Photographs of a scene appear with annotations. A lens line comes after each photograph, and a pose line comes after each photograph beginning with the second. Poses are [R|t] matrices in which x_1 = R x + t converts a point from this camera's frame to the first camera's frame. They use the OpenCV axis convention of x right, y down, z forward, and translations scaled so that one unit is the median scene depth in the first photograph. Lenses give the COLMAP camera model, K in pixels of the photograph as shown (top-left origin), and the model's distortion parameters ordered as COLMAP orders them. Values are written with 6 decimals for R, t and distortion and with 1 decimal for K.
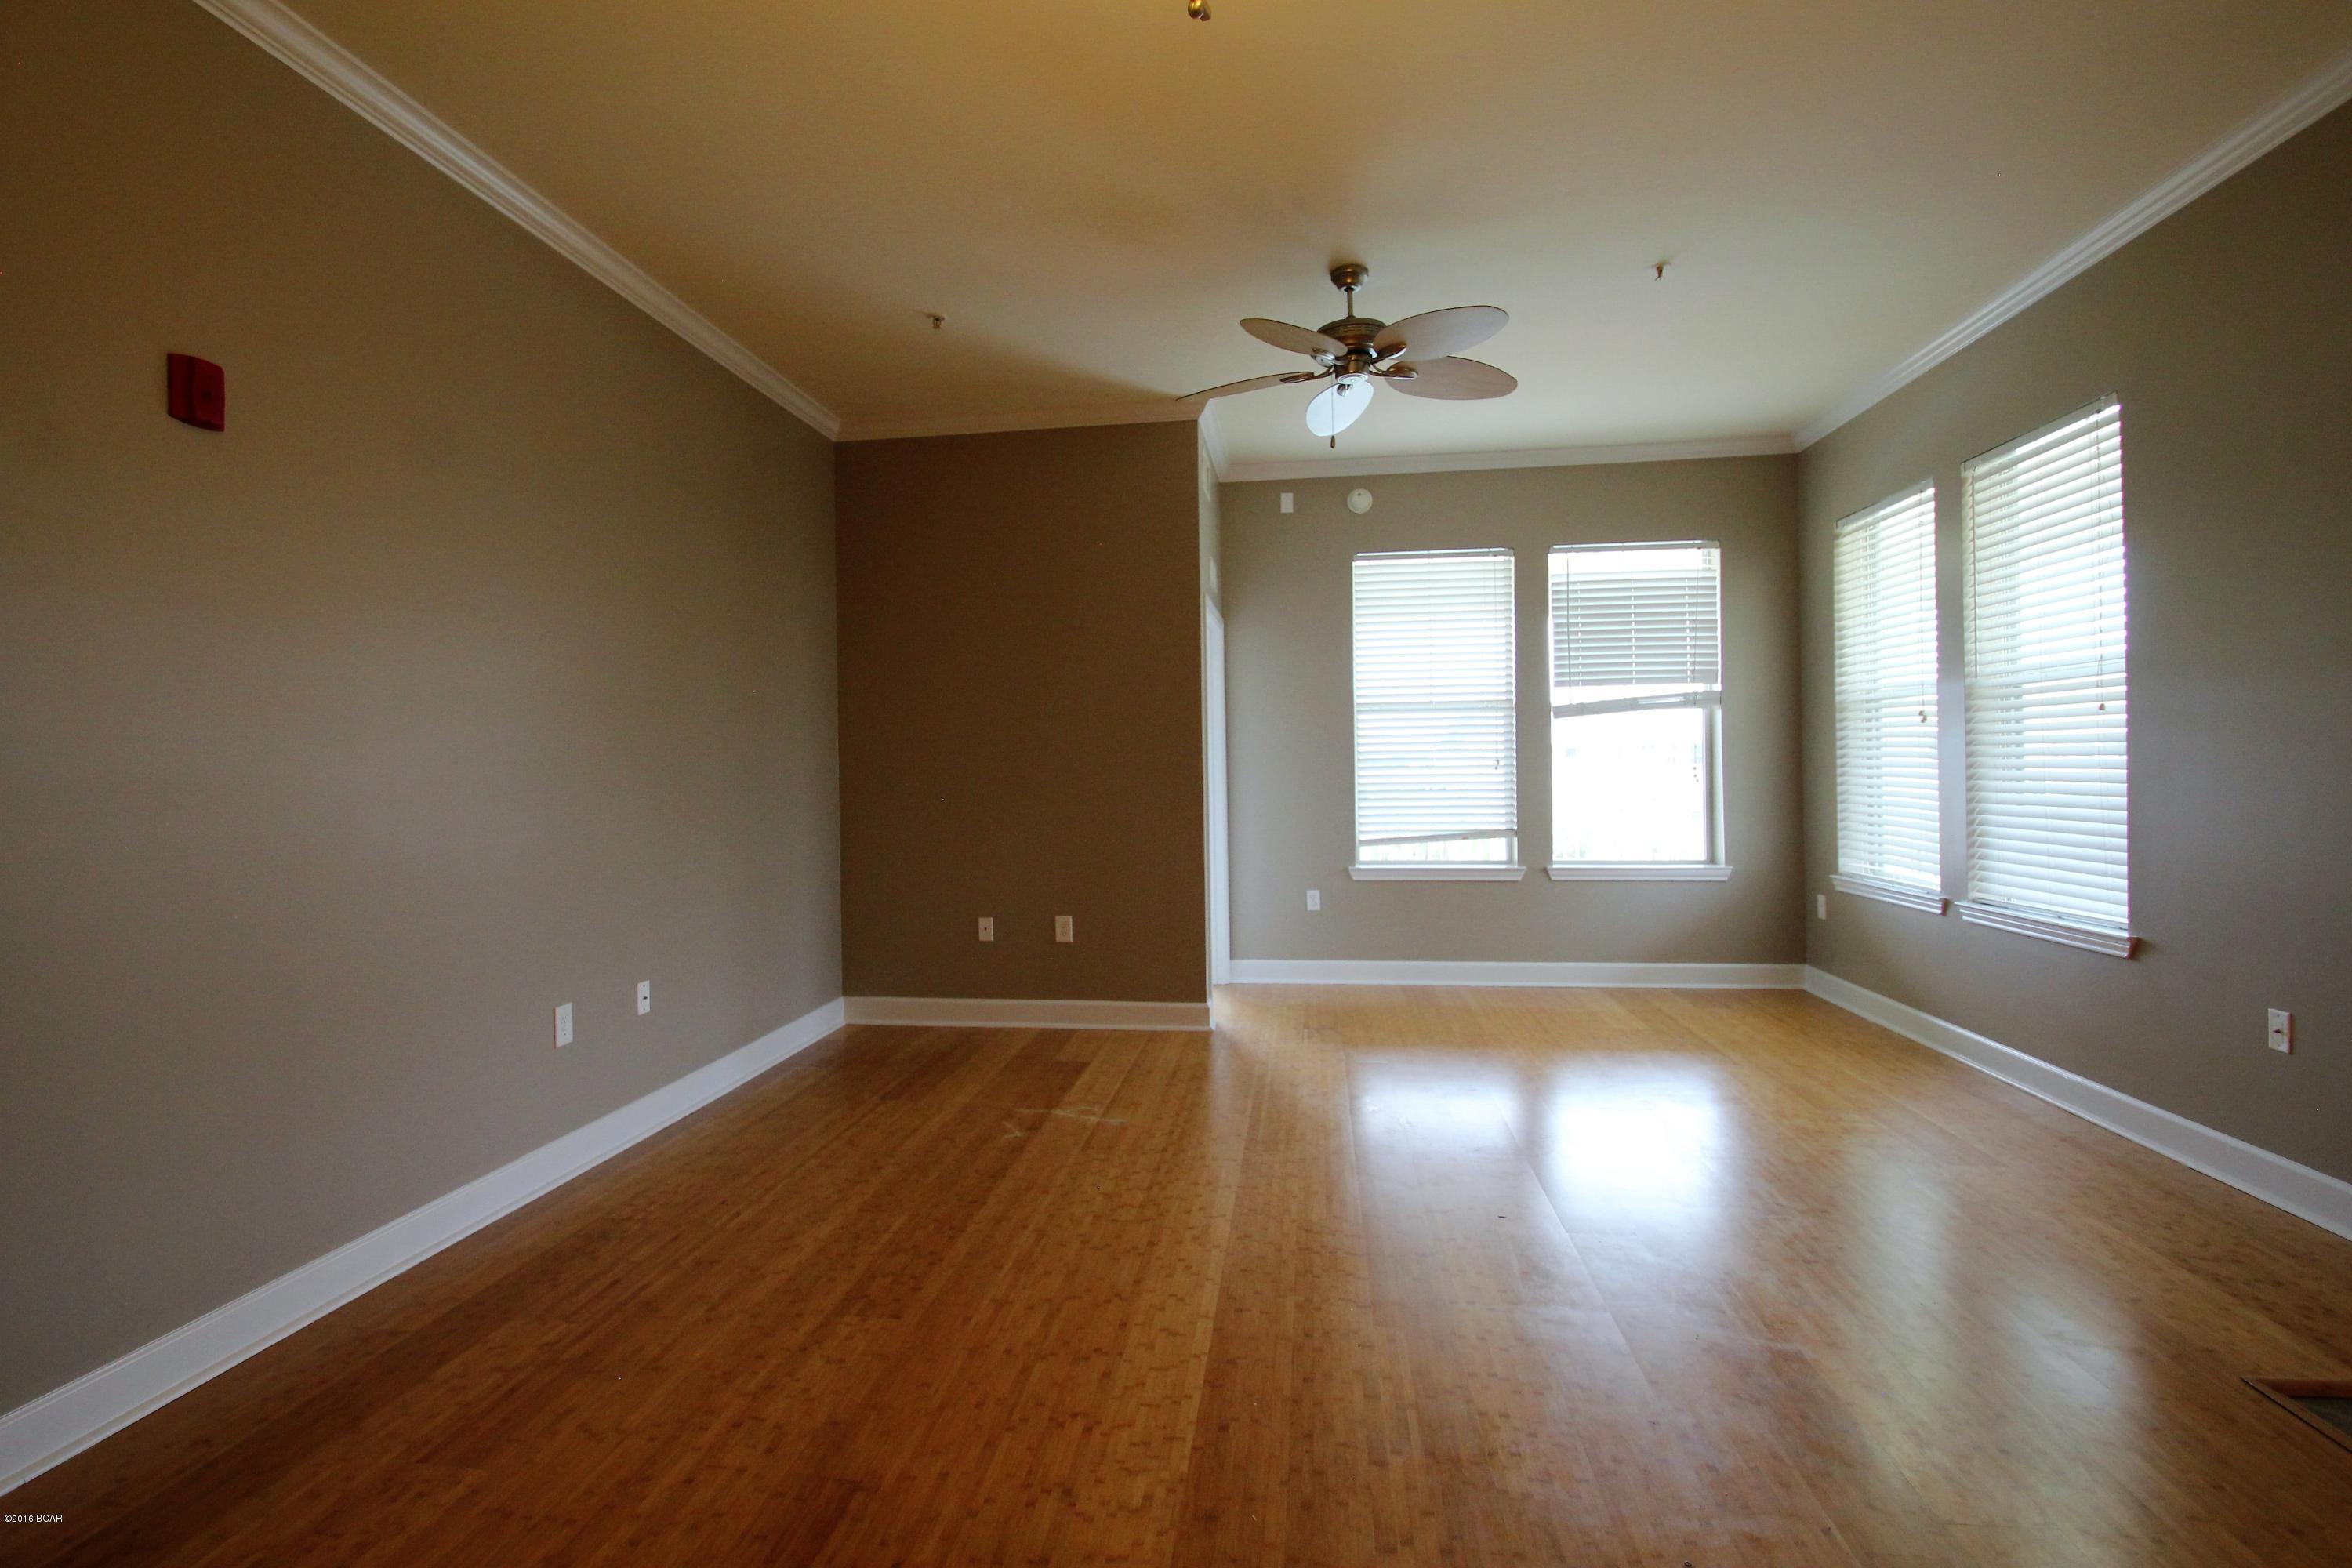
lens RADIAL K [[1100.3, 0, 1151.7], [0, 1100.3, 764.2], [0, 0, 1]] dist [0.003658, -0.011343]
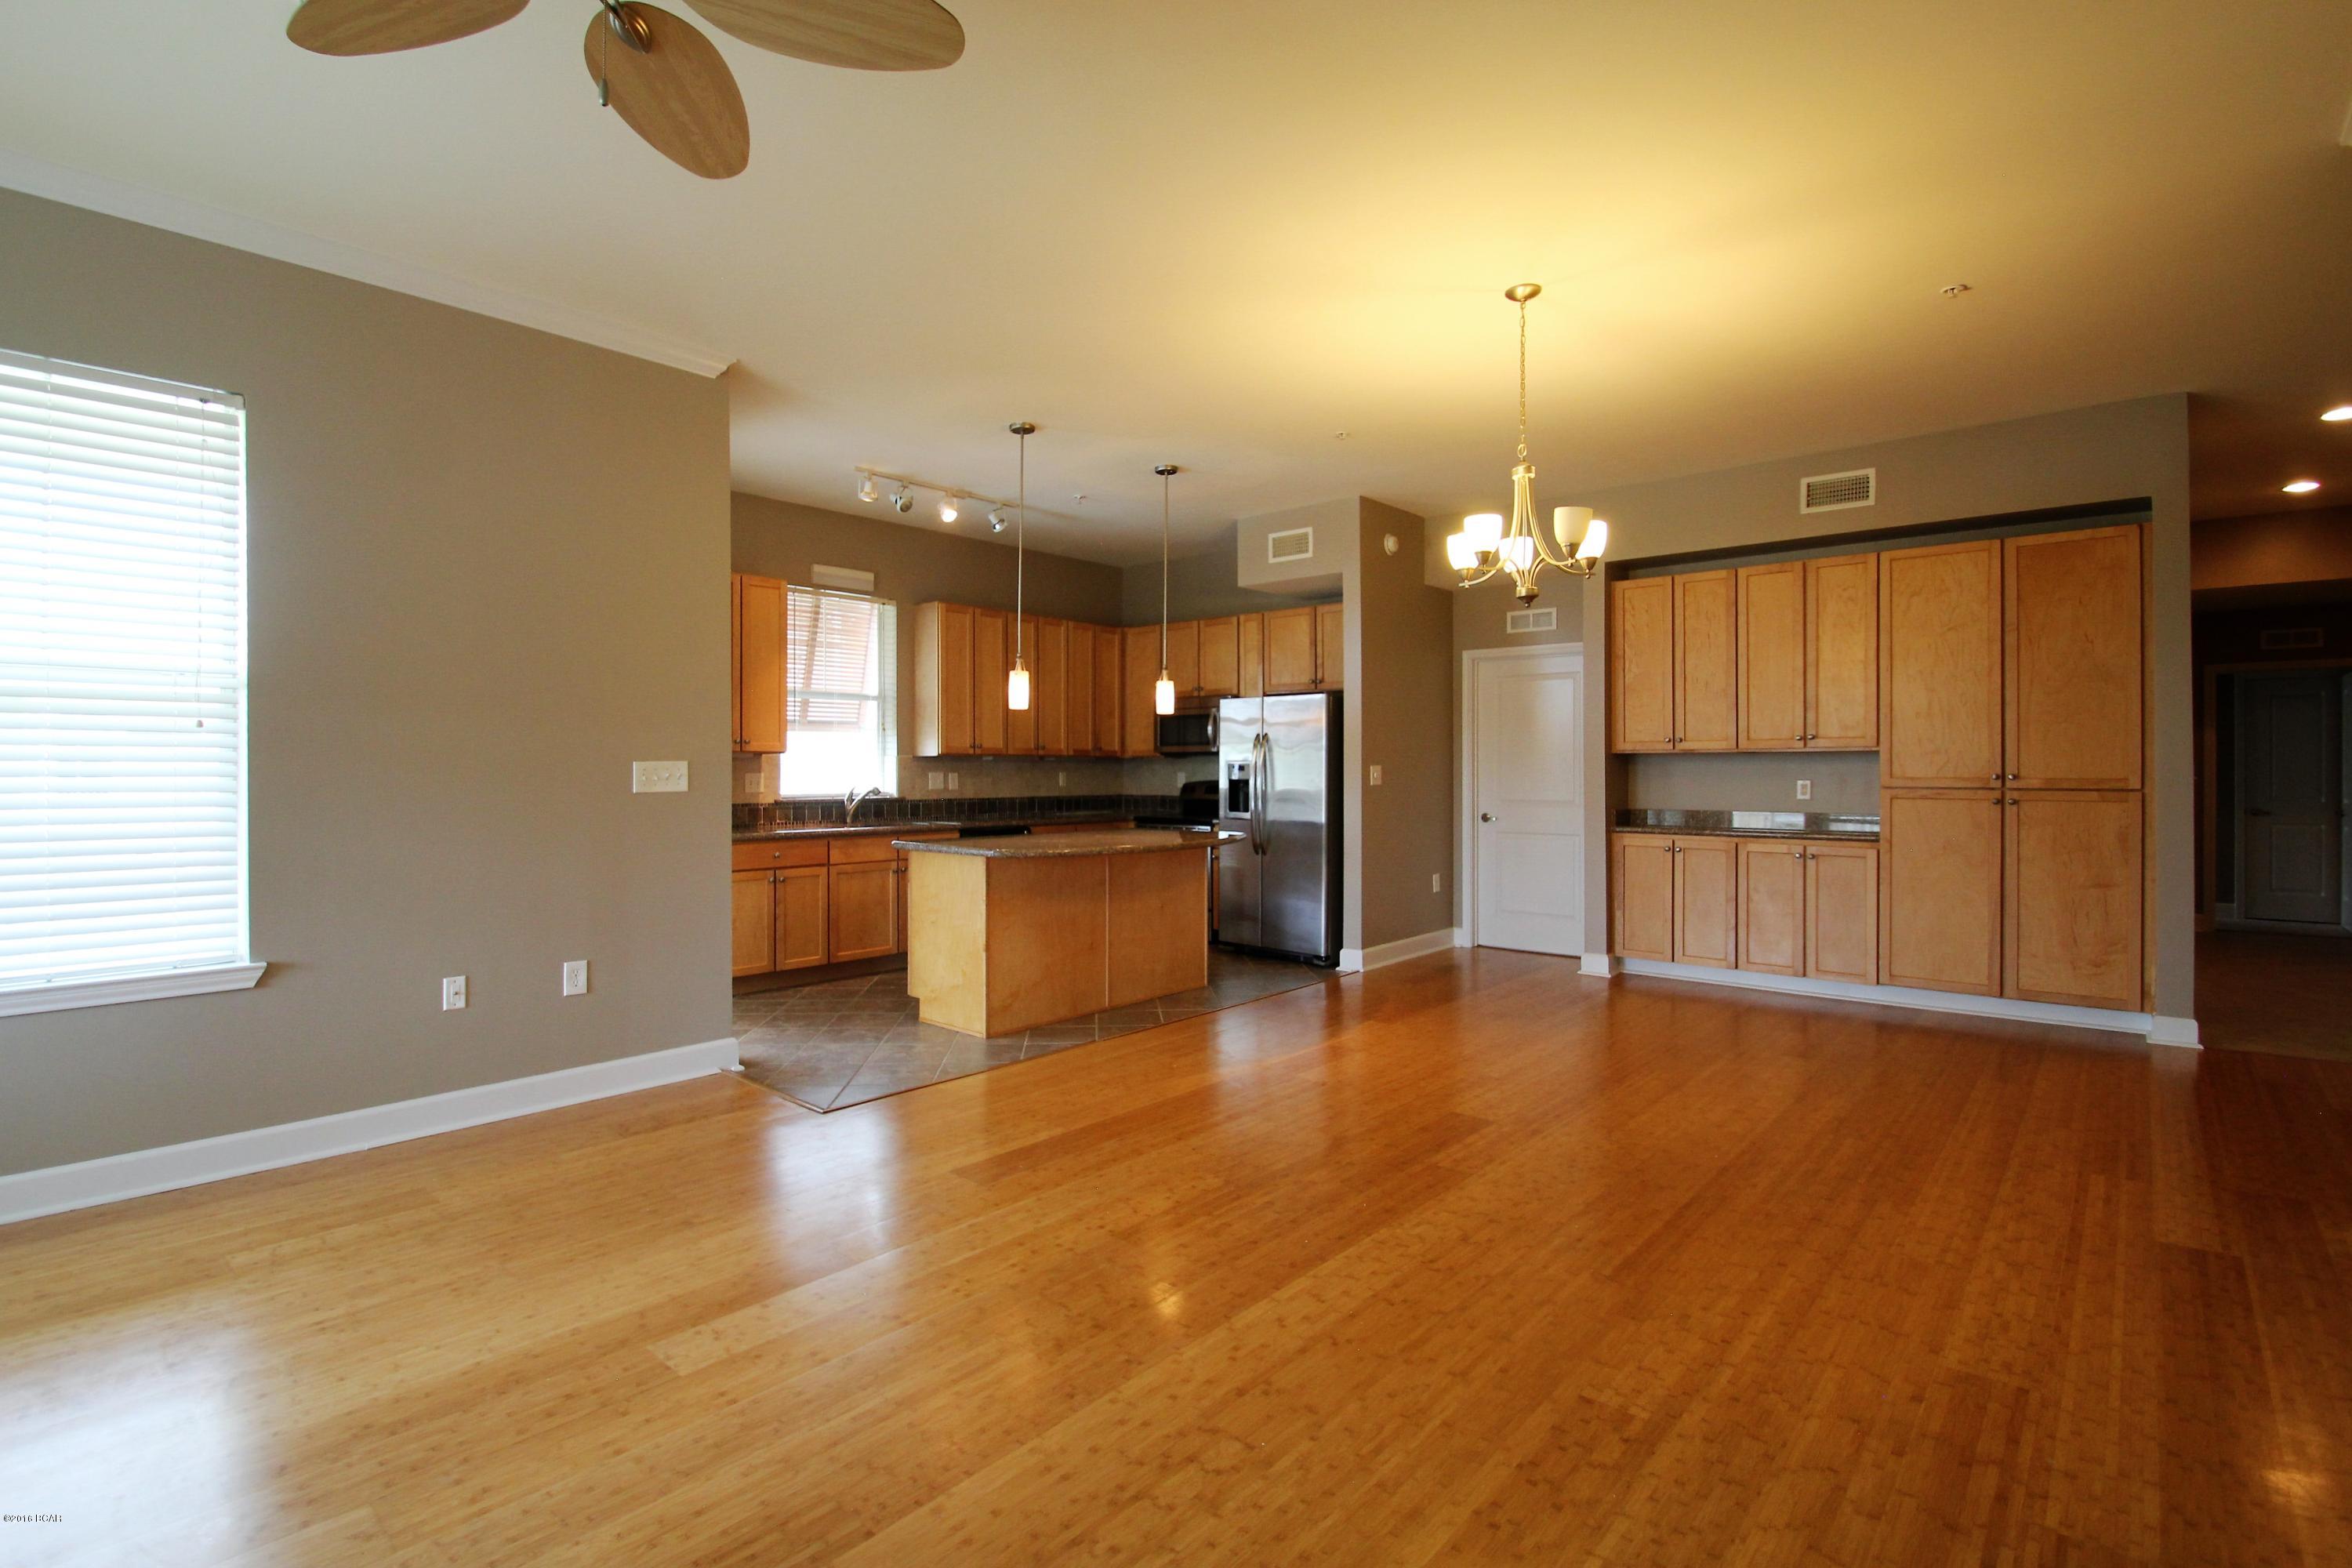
lens RADIAL K [[1100.3, 0, 1158.5], [0, 1100.3, 774.7], [0, 0, 1]] dist [0.003658, -0.011343]
pose [[-0.835980, 0.012445, 0.548618, -0.275638], [0.010461, 0.999923, -0.006742, 0.004159], [-0.548659, 0.000103, -0.836046, 1.213991]]
